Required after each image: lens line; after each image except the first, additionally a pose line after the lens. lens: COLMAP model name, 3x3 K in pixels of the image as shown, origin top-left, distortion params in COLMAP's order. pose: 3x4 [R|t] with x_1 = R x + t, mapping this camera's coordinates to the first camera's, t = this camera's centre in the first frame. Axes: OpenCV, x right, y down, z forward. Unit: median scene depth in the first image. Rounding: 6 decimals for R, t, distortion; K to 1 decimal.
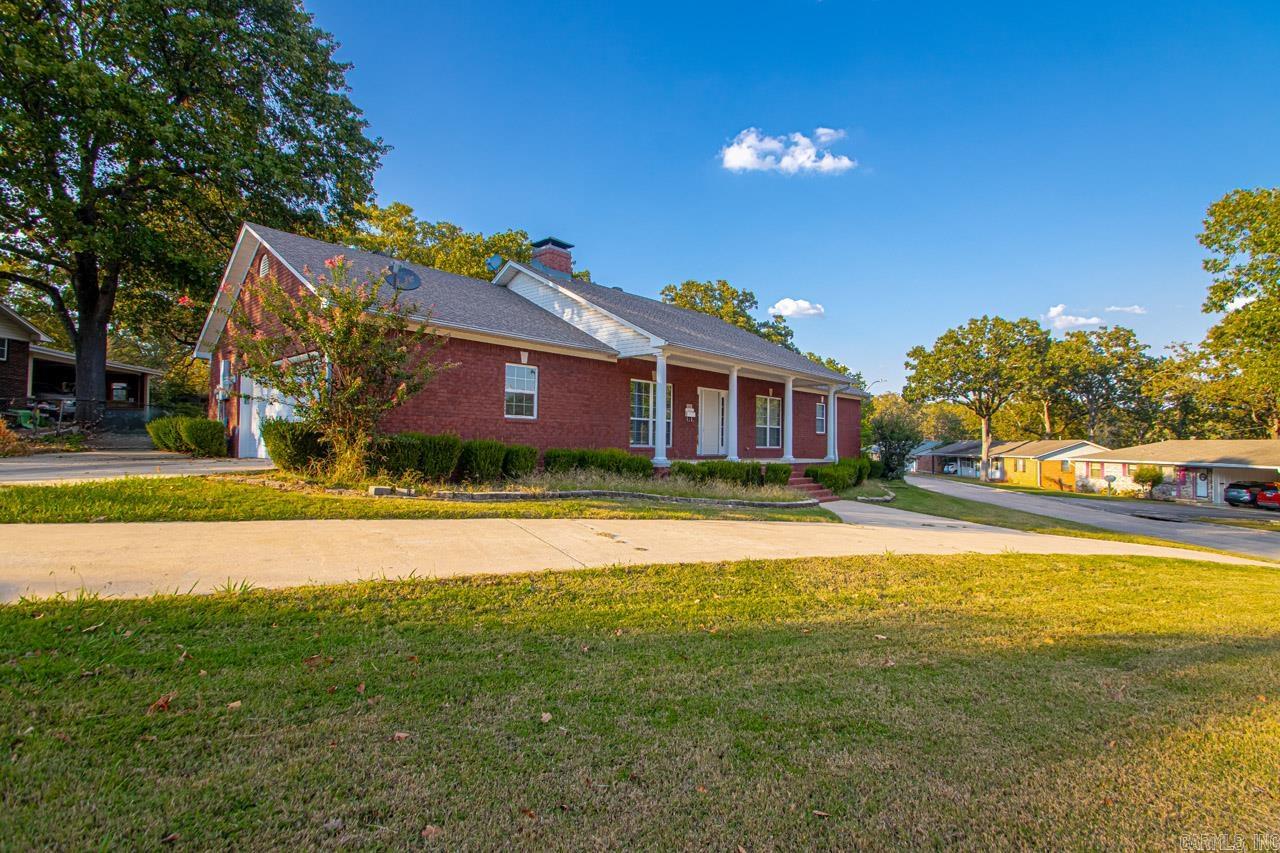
lens RADIAL K [[596.9, 0, 651.8], [0, 596.9, 432.8], [0, 0, 1]] dist [0.031416, -0.026573]
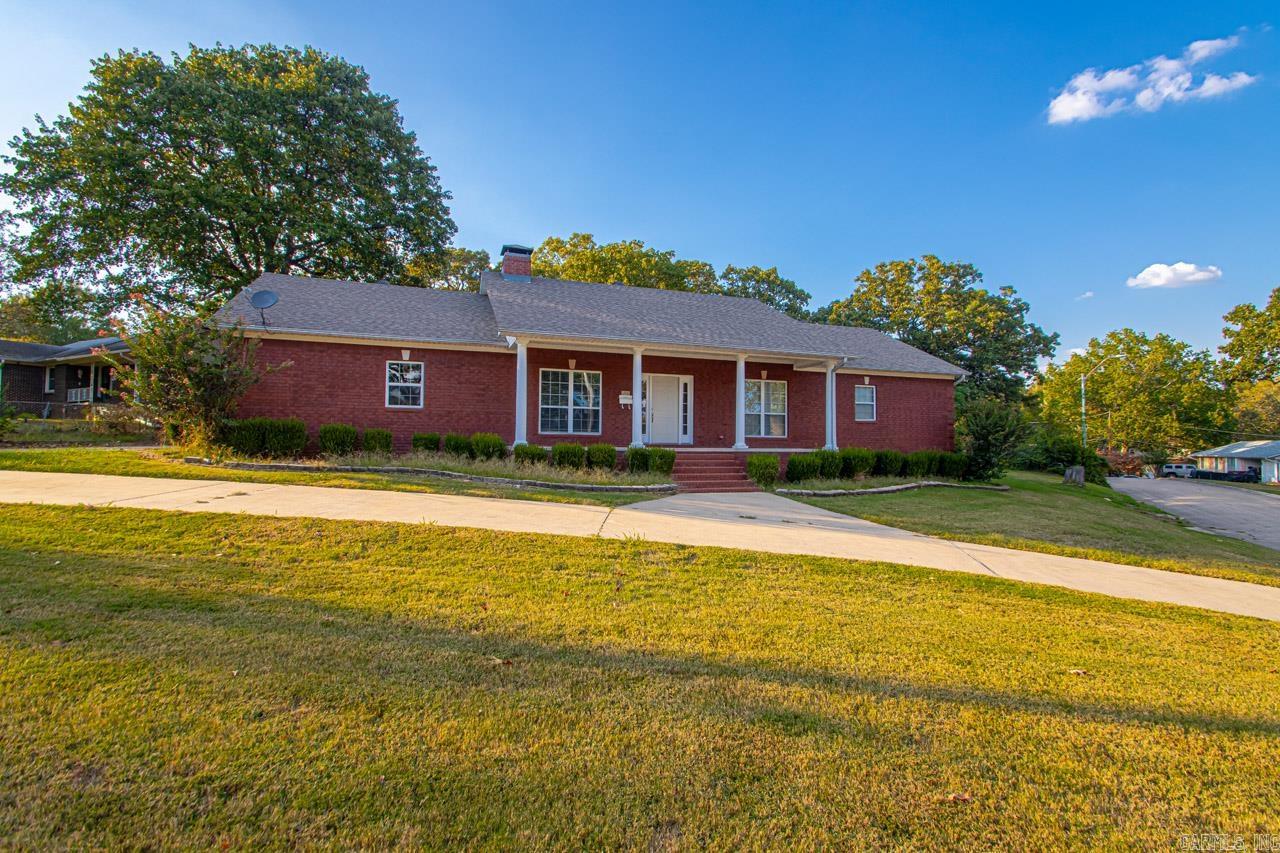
lens RADIAL K [[593.8, 0, 650.8], [0, 593.8, 419.5], [0, 0, 1]] dist [0.023838, -0.021314]
pose [[0.879466, -0.029996, -0.475015, 0.565485], [0.013213, 0.999166, -0.038632, 0.037510], [0.475778, 0.027699, 0.879129, 0.162081]]
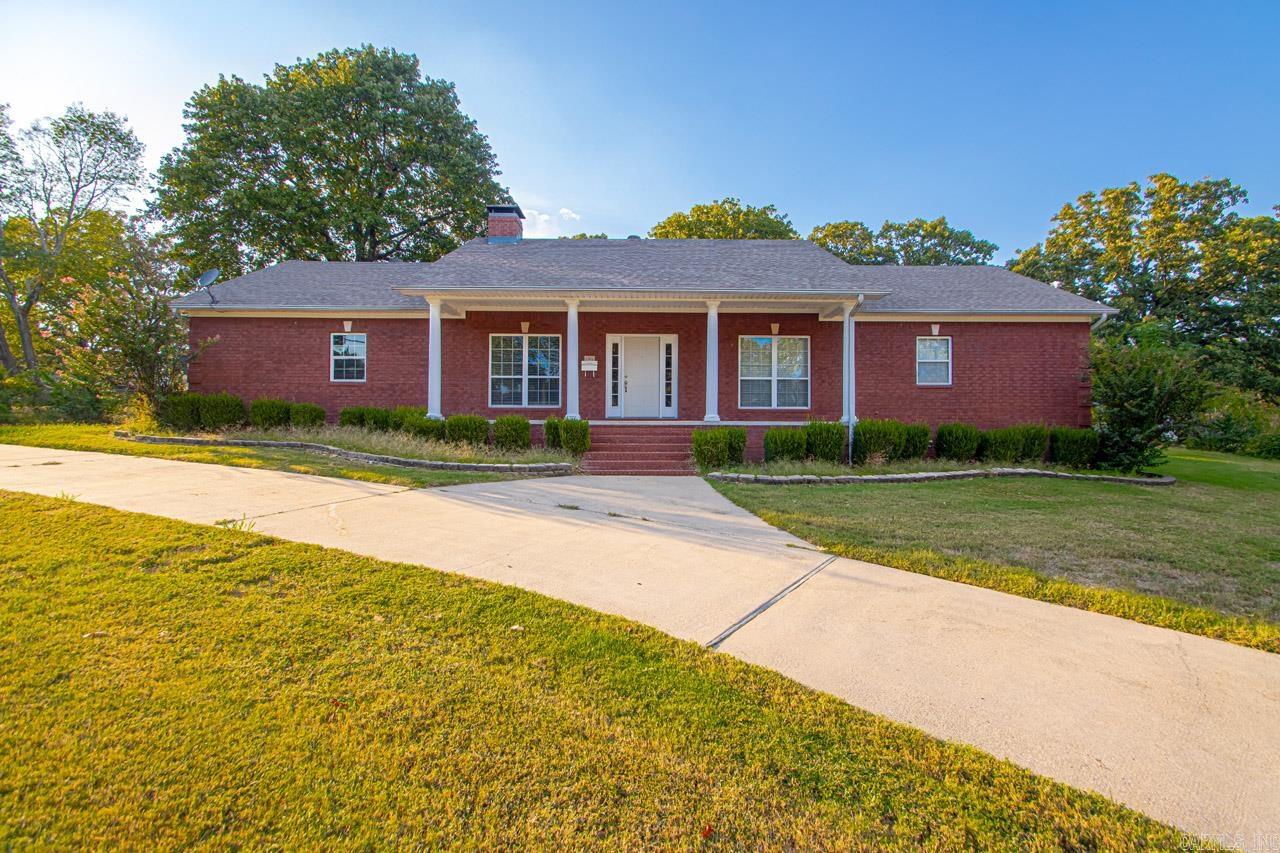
lens RADIAL K [[593.8, 0, 650.8], [0, 593.8, 419.5], [0, 0, 1]] dist [0.023838, -0.021314]
pose [[0.674498, -0.031515, -0.737604, 0.733169], [0.018579, 0.999497, -0.025715, 0.063956], [0.738043, 0.003641, 0.674744, 0.506702]]
